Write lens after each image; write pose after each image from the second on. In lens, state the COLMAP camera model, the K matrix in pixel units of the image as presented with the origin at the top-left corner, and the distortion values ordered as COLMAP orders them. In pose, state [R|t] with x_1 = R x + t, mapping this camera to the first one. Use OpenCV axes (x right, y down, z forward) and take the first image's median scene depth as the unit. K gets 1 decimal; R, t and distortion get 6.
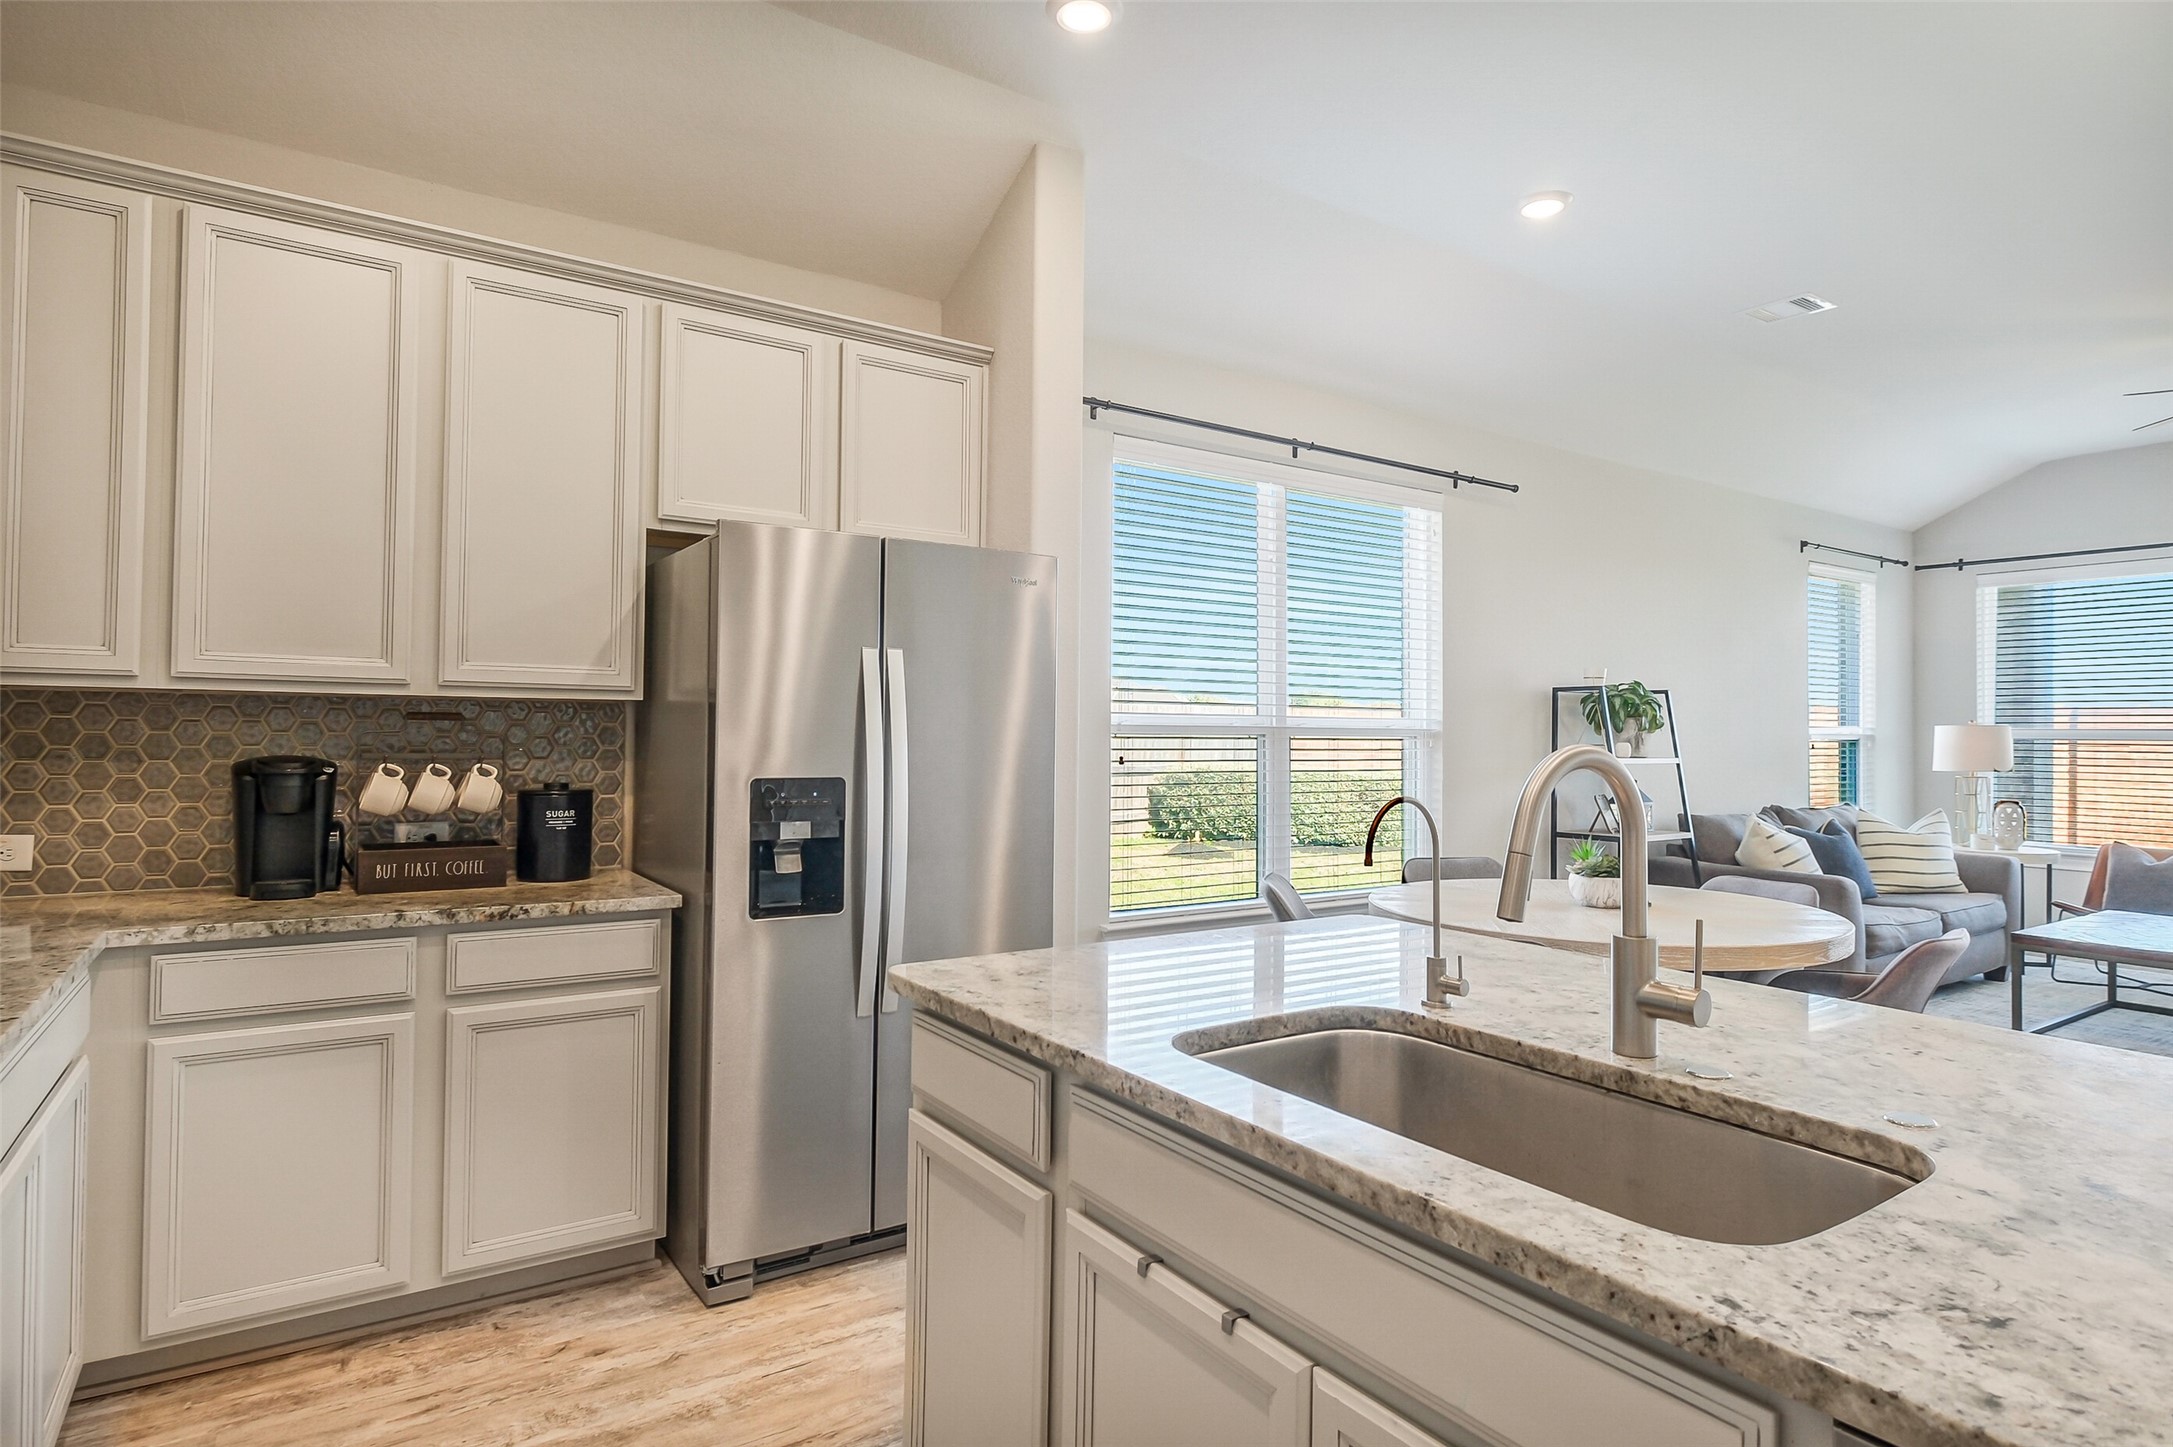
lens RADIAL K [[1171.4, 0, 1091.2], [0, 1171.4, 713.4], [0, 0, 1]] dist [0.000548, -0.004682]
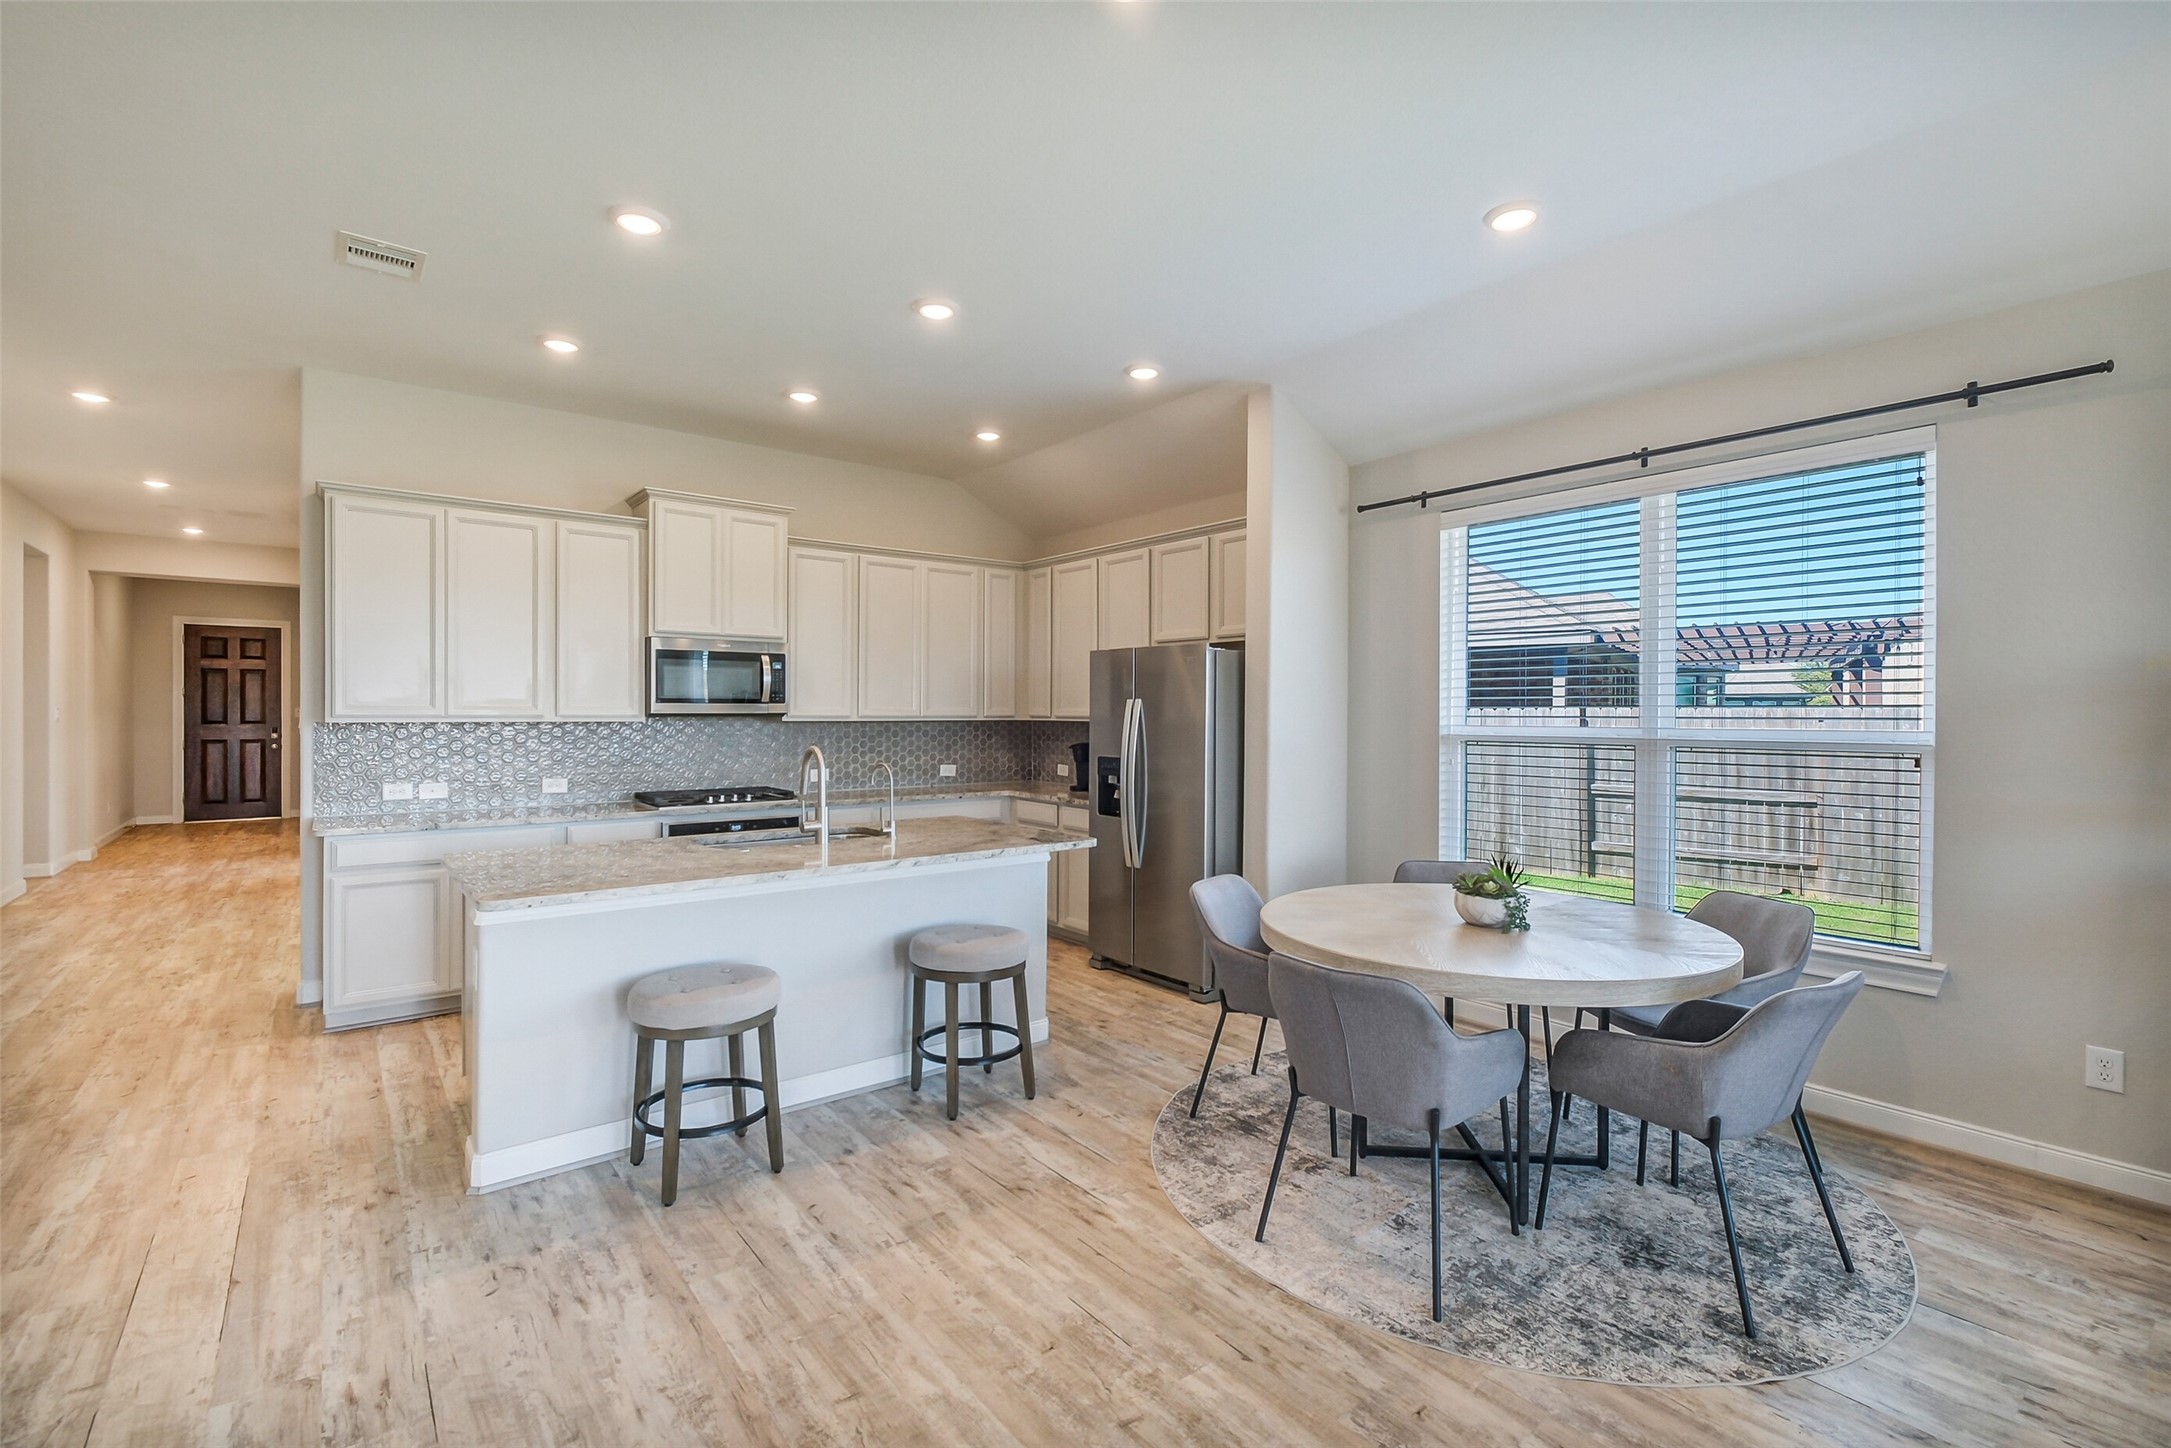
lens RADIAL K [[959.2, 0, 1085.9], [0, 959.2, 715.6], [0, 0, 1]] dist [-0.000905, -0.000063]
pose [[0.076024, -0.006270, -0.997086, 1.584396], [0.013741, 0.999892, -0.005240, -0.017131], [0.997011, -0.013302, 0.076102, 0.777109]]
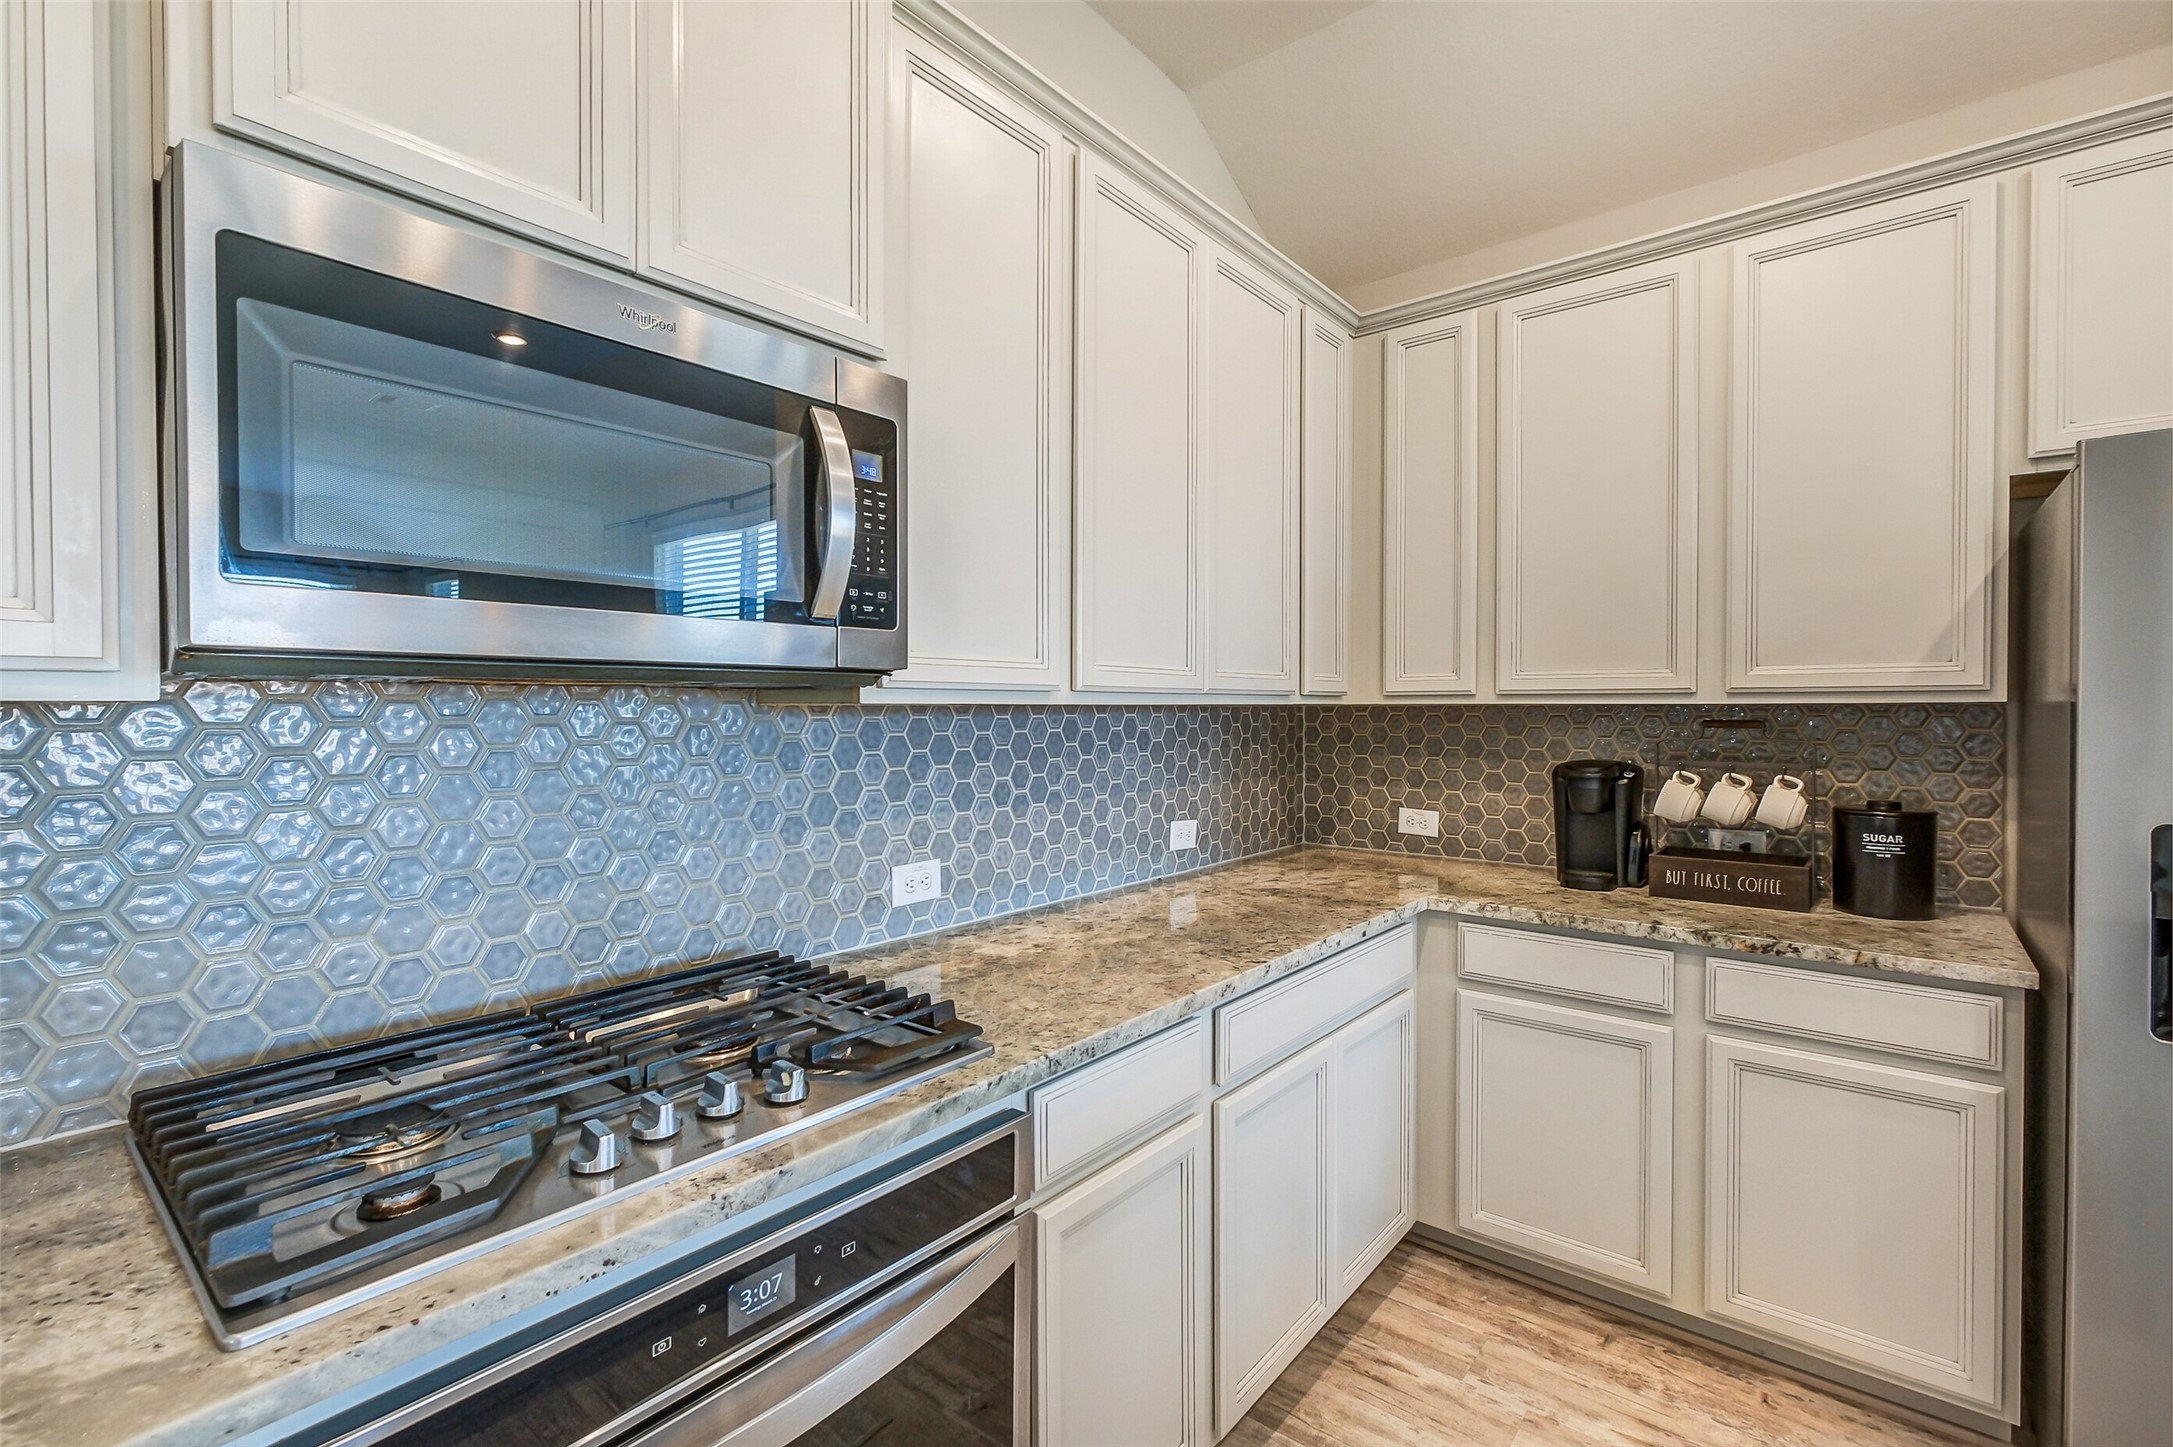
lens RADIAL K [[960.1, 0, 1091.3], [0, 960.1, 718.3], [0, 0, 1]] dist [-0.000905, -0.000063]
pose [[0.289798, -0.001591, -0.957087, 0.048014], [0.020578, 0.999778, 0.004569, -0.016997], [0.956867, -0.021019, 0.289766, 0.262519]]
